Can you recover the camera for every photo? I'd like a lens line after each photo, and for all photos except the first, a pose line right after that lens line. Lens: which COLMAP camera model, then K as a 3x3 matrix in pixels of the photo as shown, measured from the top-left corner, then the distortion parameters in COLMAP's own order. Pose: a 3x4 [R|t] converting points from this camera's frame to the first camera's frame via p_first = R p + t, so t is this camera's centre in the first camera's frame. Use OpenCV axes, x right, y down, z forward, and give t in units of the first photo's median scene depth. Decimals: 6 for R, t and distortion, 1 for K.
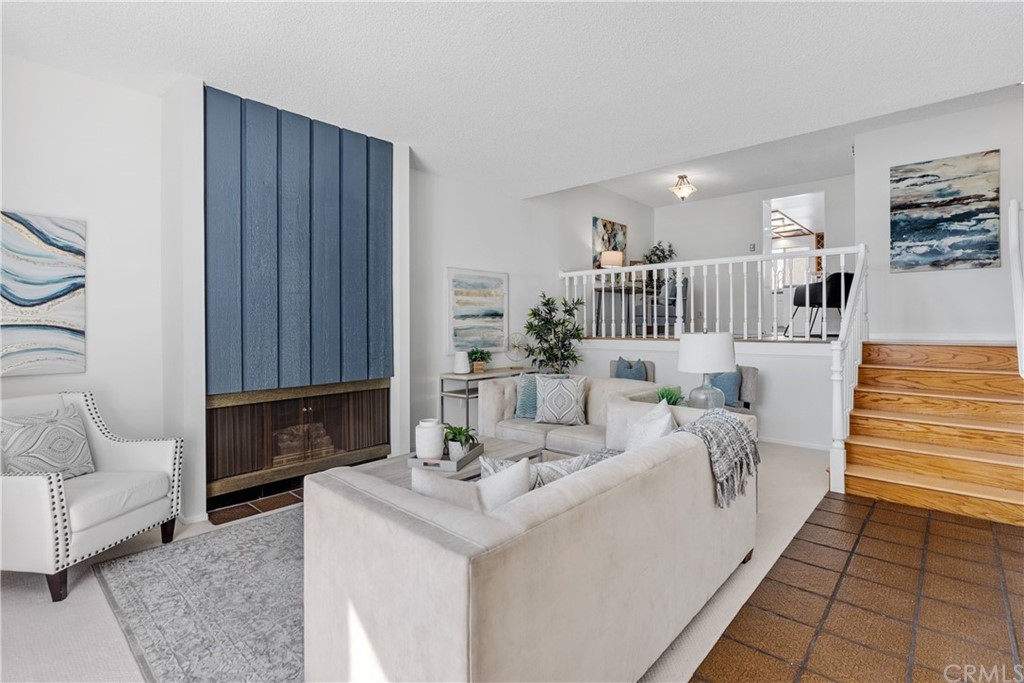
lens RADIAL K [[481.1, 0, 512.2], [0, 481.1, 332.1], [0, 0, 1]] dist [-0.003249, -0.000201]
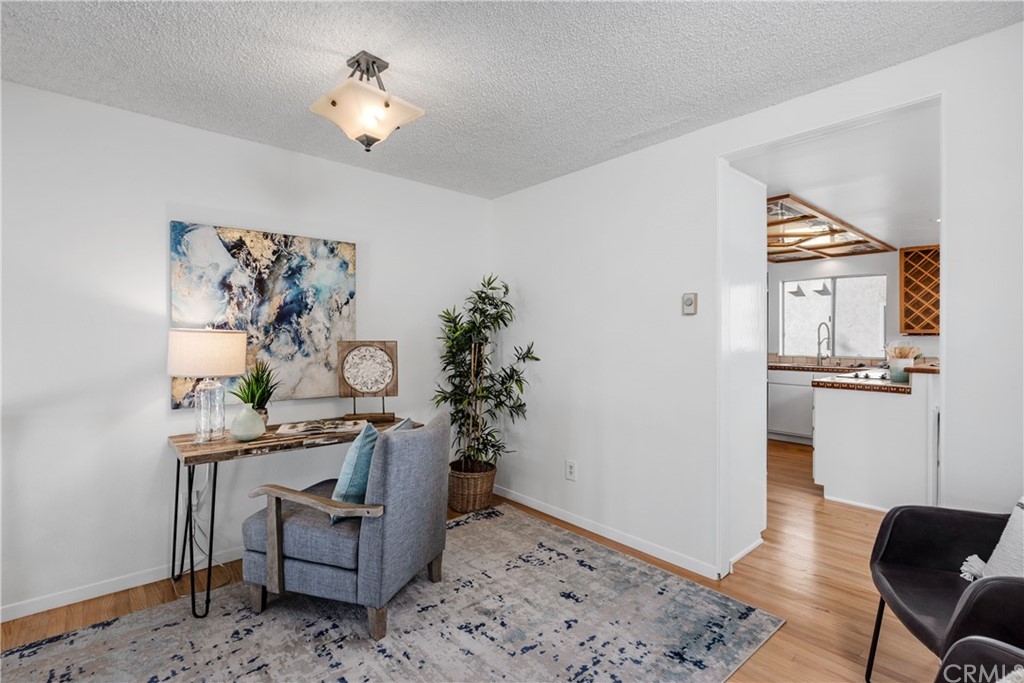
lens RADIAL K [[481.1, 0, 512.2], [0, 481.1, 332.1], [0, 0, 1]] dist [-0.003249, -0.000201]
pose [[0.993495, 0.001605, -0.113861, 0.404204], [-0.004688, 0.999629, -0.026822, -0.143245], [0.113776, 0.027181, 0.993135, 0.646114]]
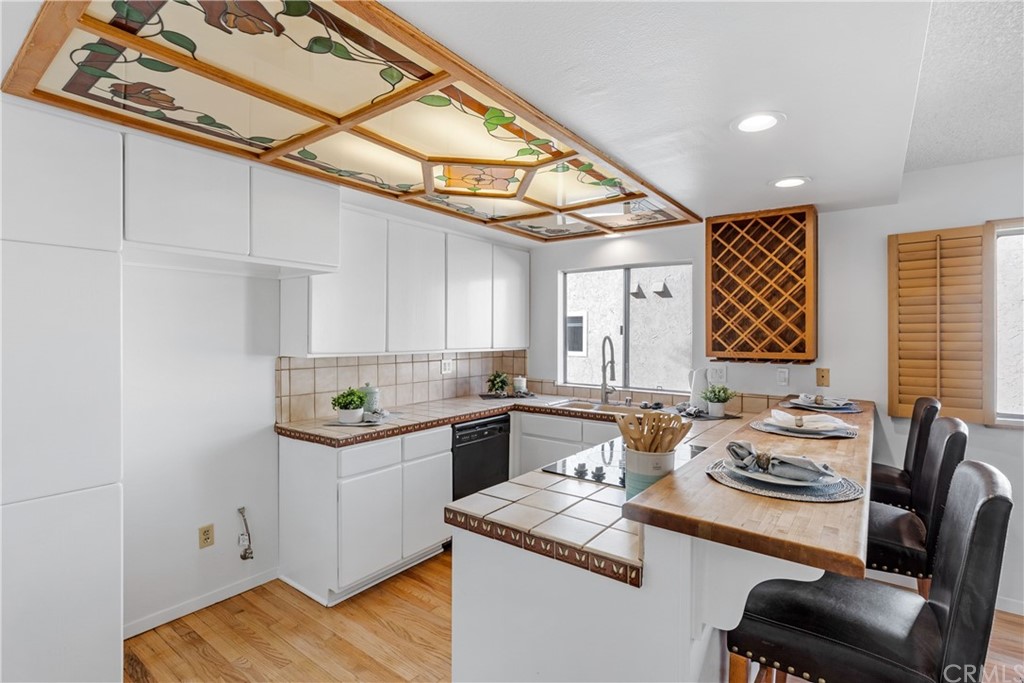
lens RADIAL K [[481.1, 0, 512.2], [0, 481.1, 332.1], [0, 0, 1]] dist [-0.003249, -0.000201]
pose [[0.995077, 0.003916, 0.099028, 0.632258], [-0.001361, 0.999665, -0.025850, -0.169282], [-0.099096, 0.025588, 0.994749, 0.944244]]
